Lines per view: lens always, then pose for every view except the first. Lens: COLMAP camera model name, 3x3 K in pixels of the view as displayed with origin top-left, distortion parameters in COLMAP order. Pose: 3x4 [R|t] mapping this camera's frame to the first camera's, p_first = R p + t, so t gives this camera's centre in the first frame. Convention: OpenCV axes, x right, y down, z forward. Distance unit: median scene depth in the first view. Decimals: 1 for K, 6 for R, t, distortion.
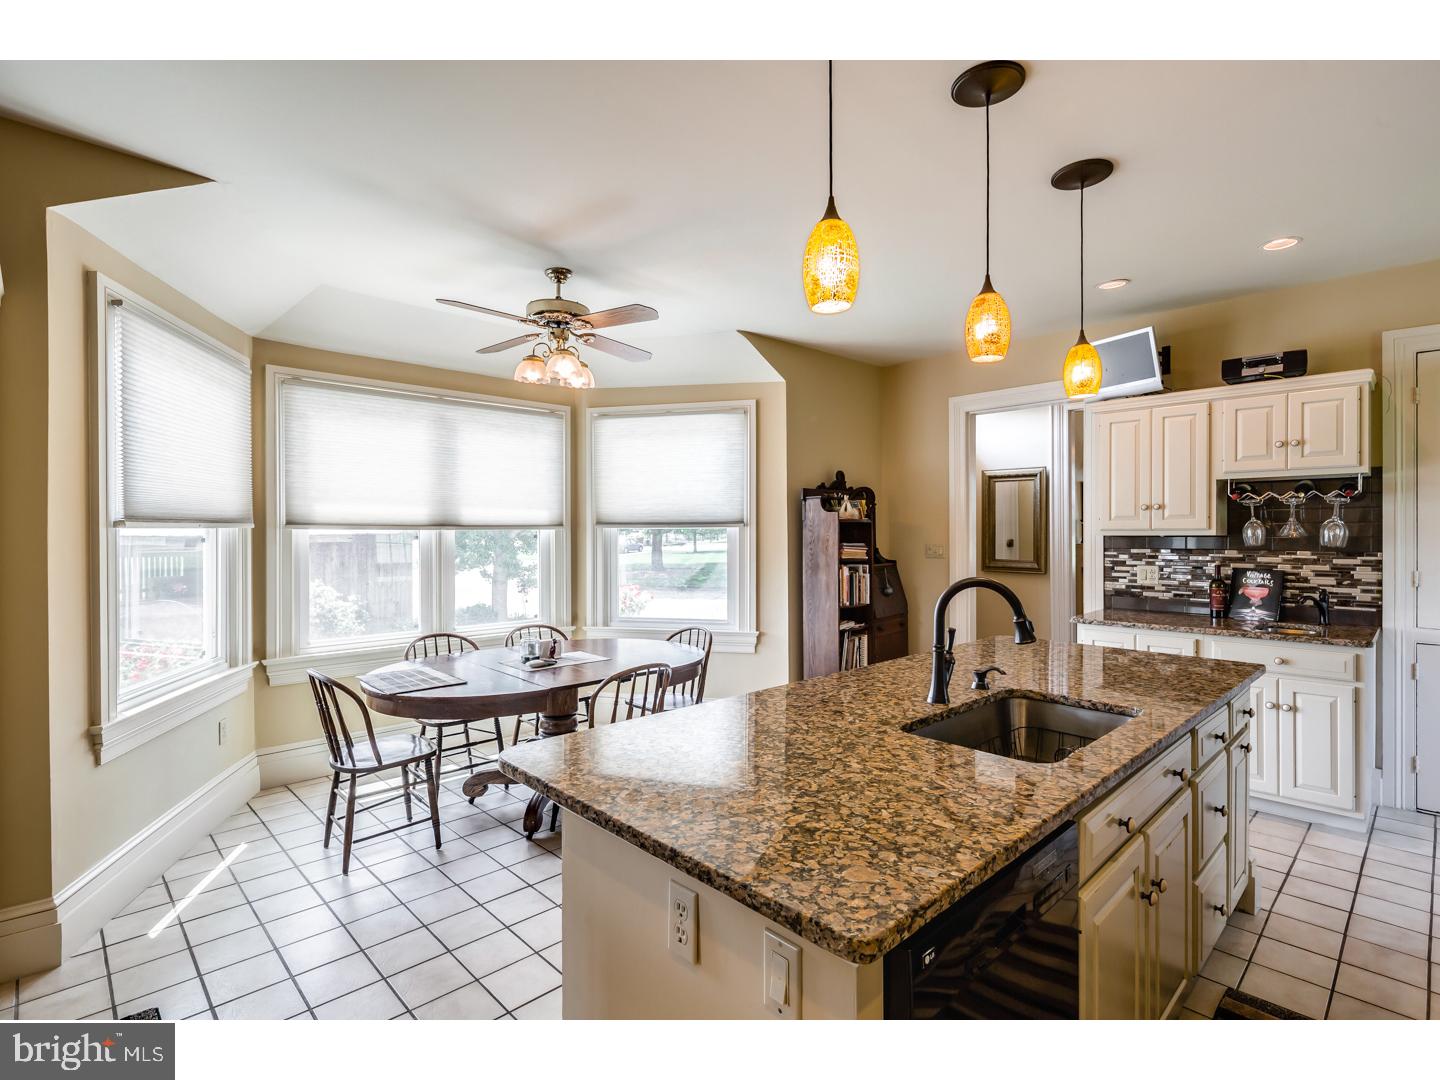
lens RADIAL K [[701.6, 0, 720.0], [0, 701.6, 540.0], [0, 0, 1]] dist [-0.000228, 0.000005]
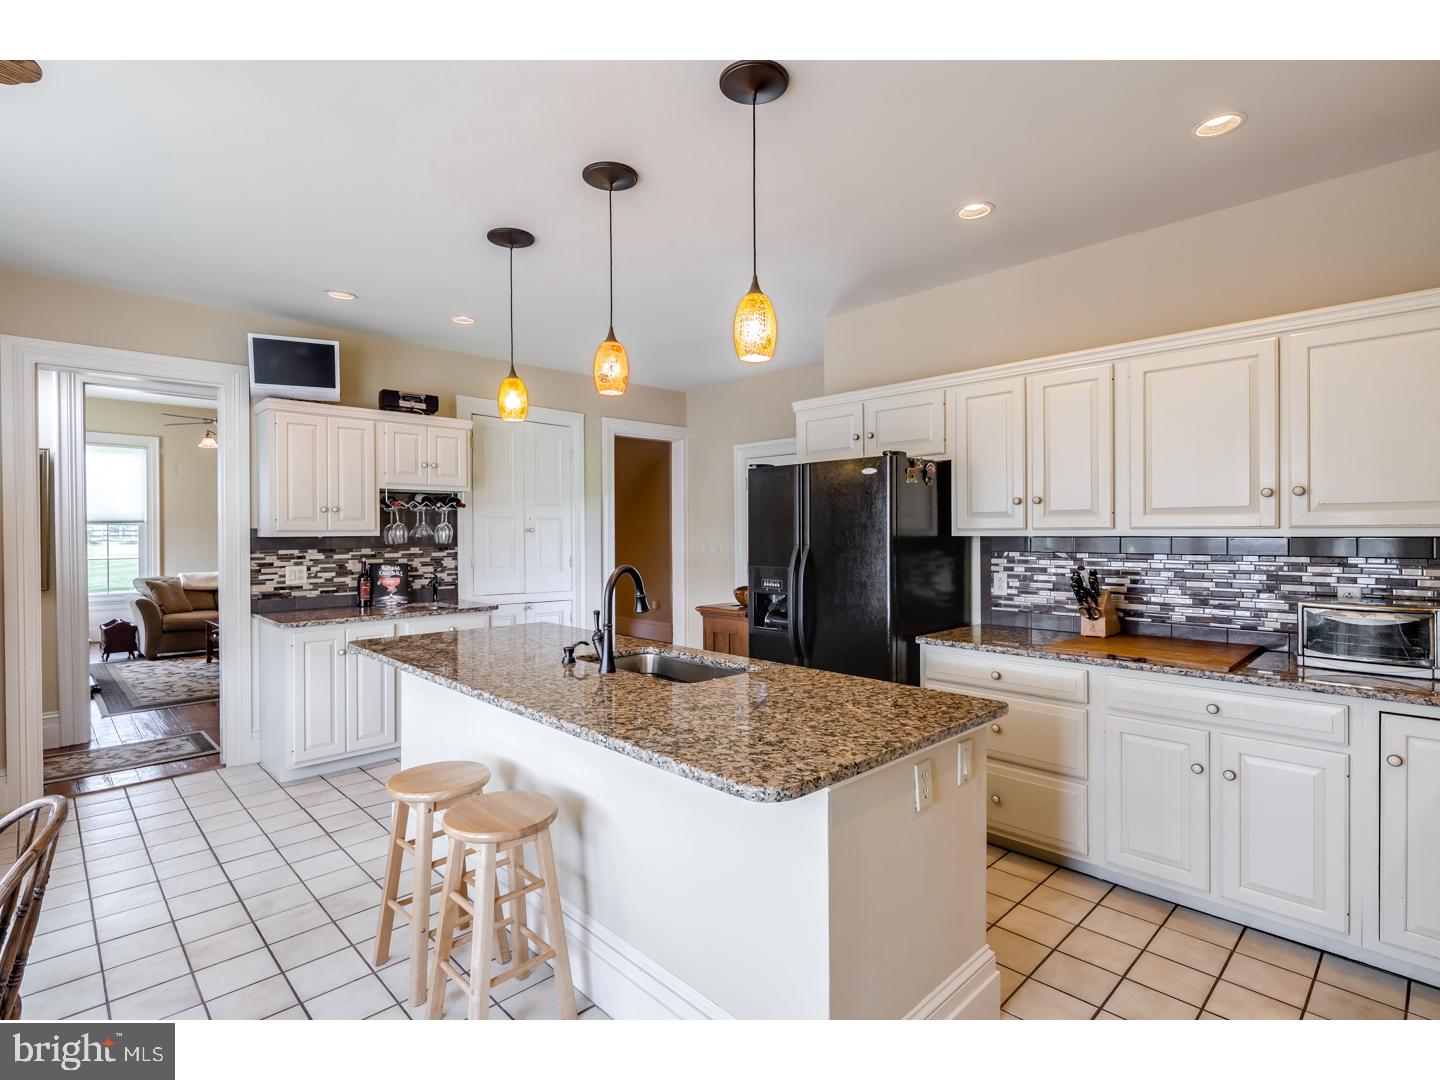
lens RADIAL K [[701.6, 0, 720.0], [0, 701.6, 540.0], [0, 0, 1]] dist [-0.000228, 0.000005]
pose [[-0.006827, -0.009318, 0.999933, -0.457621], [0.016163, 0.999825, 0.009428, -0.001289], [-0.999846, 0.016226, -0.006675, 0.422904]]
